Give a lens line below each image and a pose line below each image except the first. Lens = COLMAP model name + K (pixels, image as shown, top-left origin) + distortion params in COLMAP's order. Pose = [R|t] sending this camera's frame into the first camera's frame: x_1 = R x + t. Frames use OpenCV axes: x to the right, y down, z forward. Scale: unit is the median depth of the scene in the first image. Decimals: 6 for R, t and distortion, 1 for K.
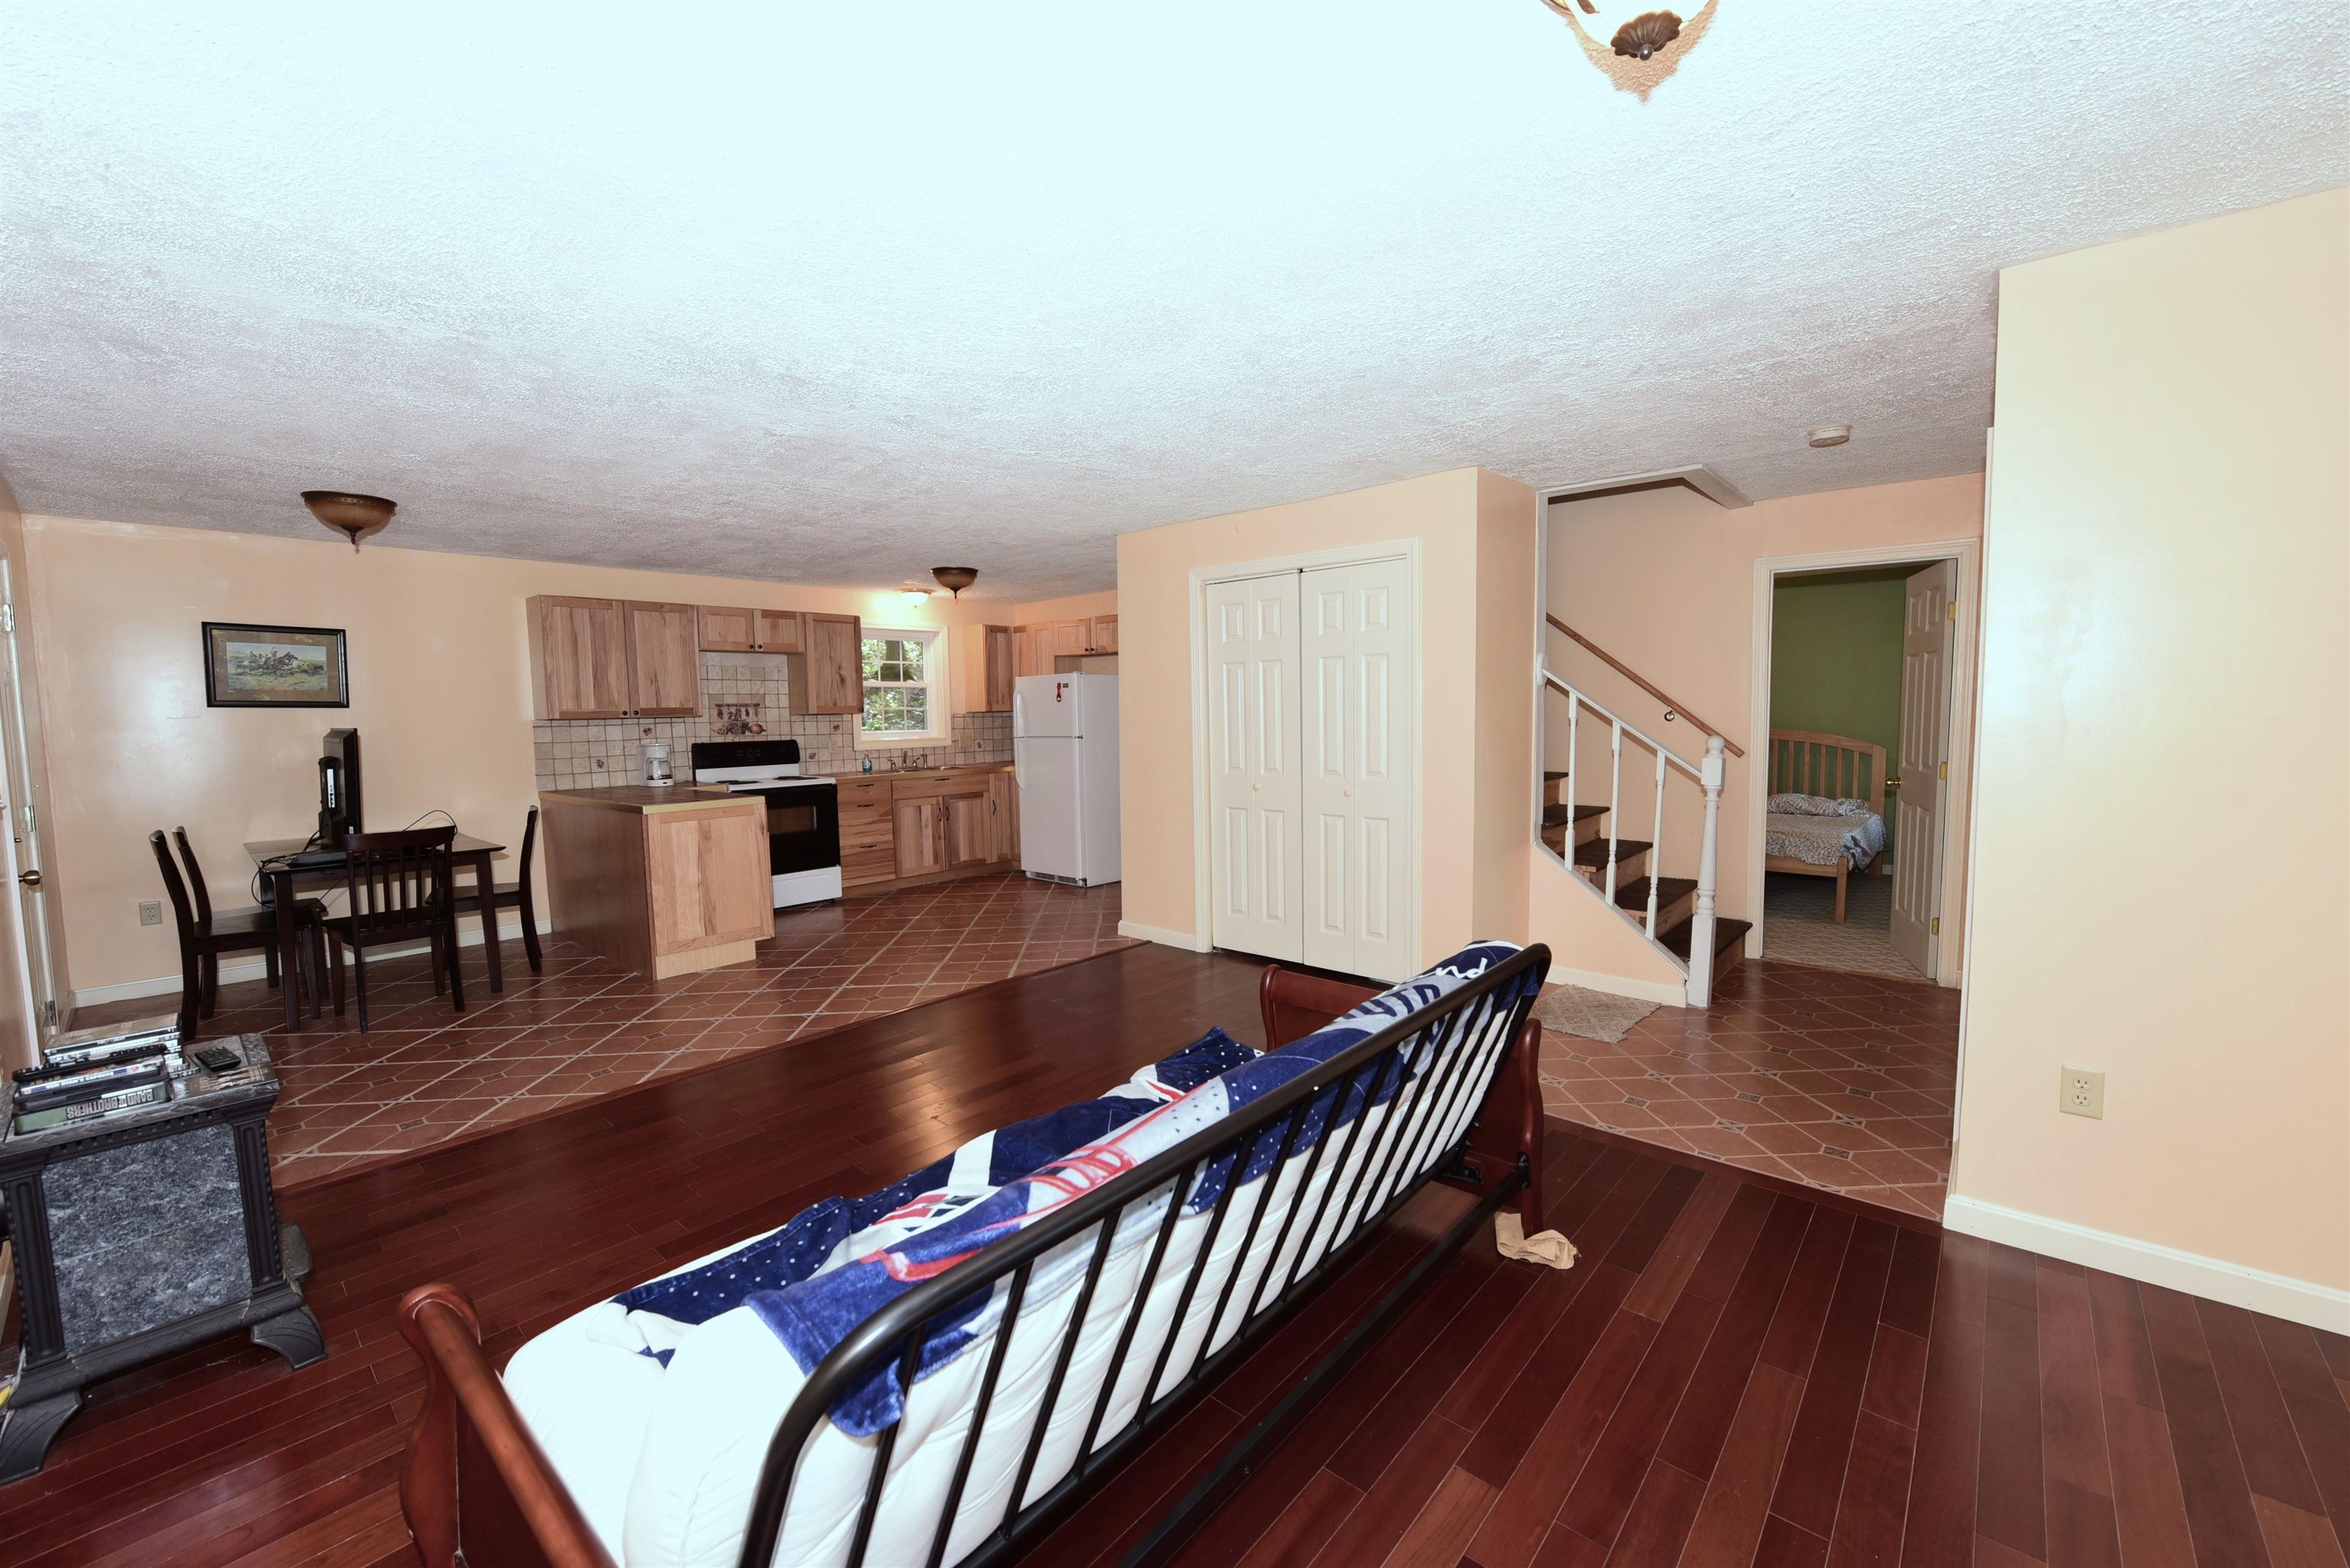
lens RADIAL K [[938.8, 0, 1175.5], [0, 938.8, 783.6], [0, 0, 1]] dist [-0.003143, -0.000190]
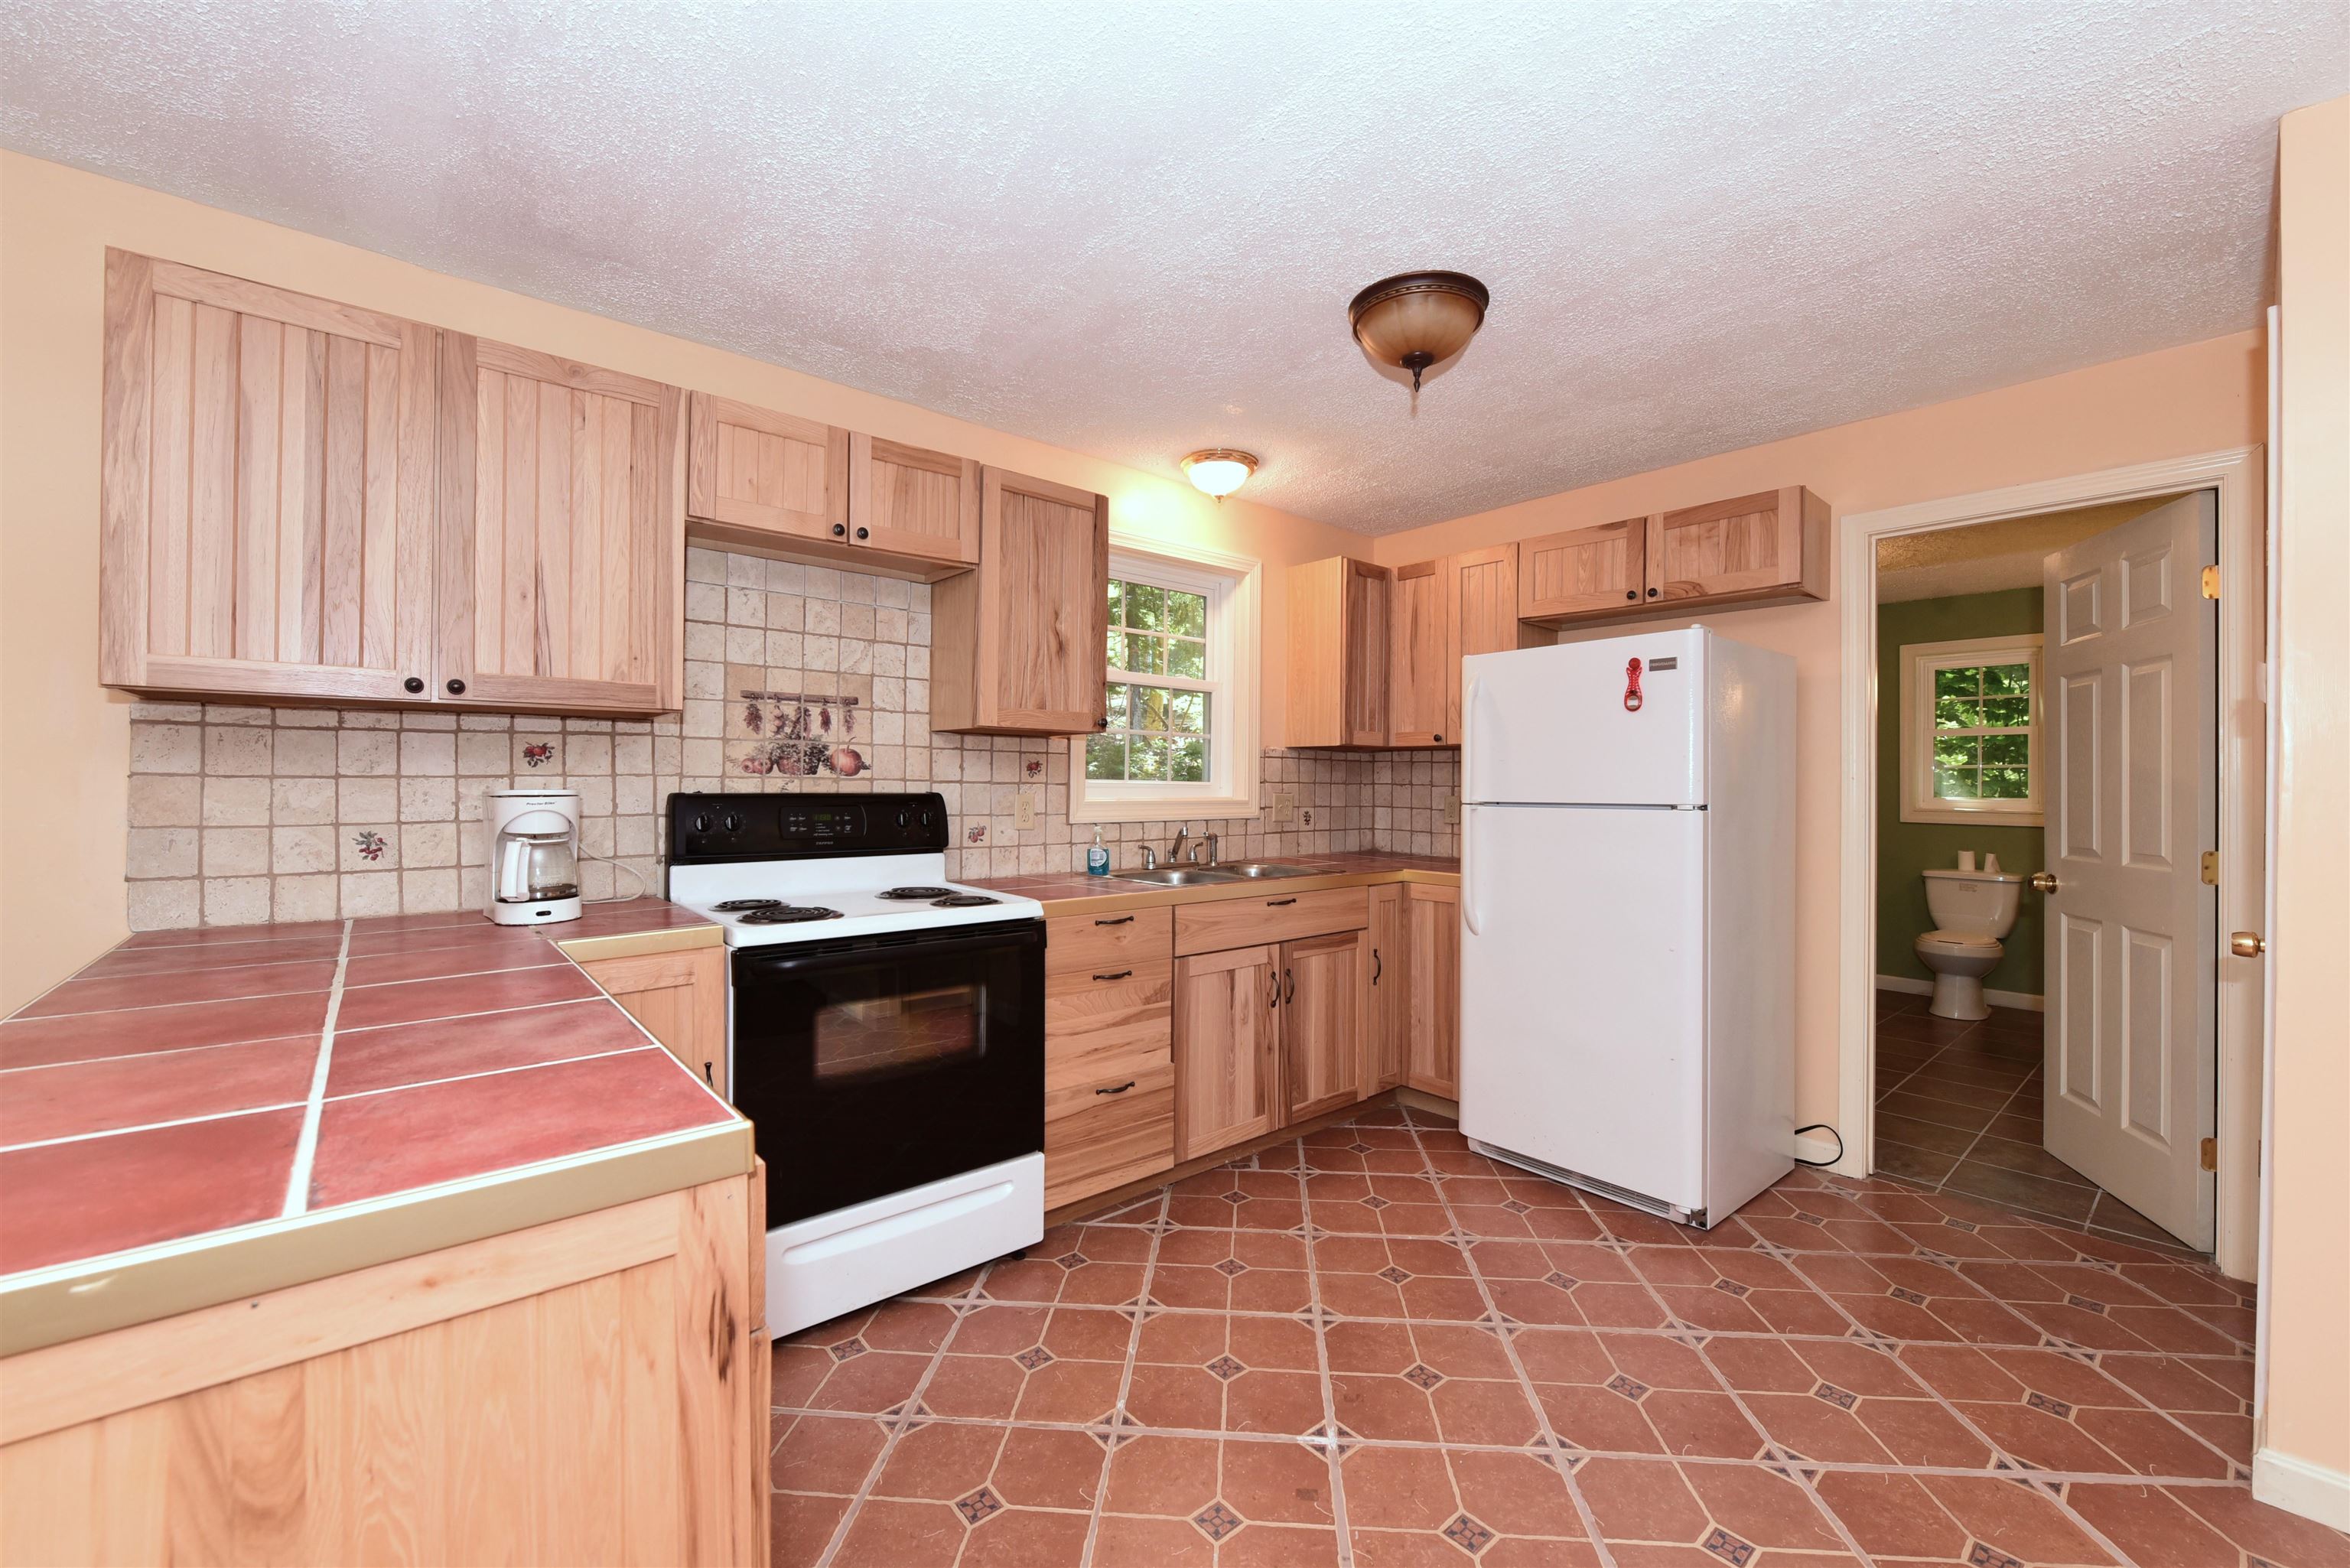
lens RADIAL K [[938.8, 0, 1172.1], [0, 938.8, 781.0], [0, 0, 1]] dist [-0.003143, -0.000190]
pose [[0.990945, 0.025663, -0.131797, -0.258468], [-0.035962, 0.996431, -0.076369, -0.025215], [0.129366, 0.080417, 0.988331, 0.626877]]
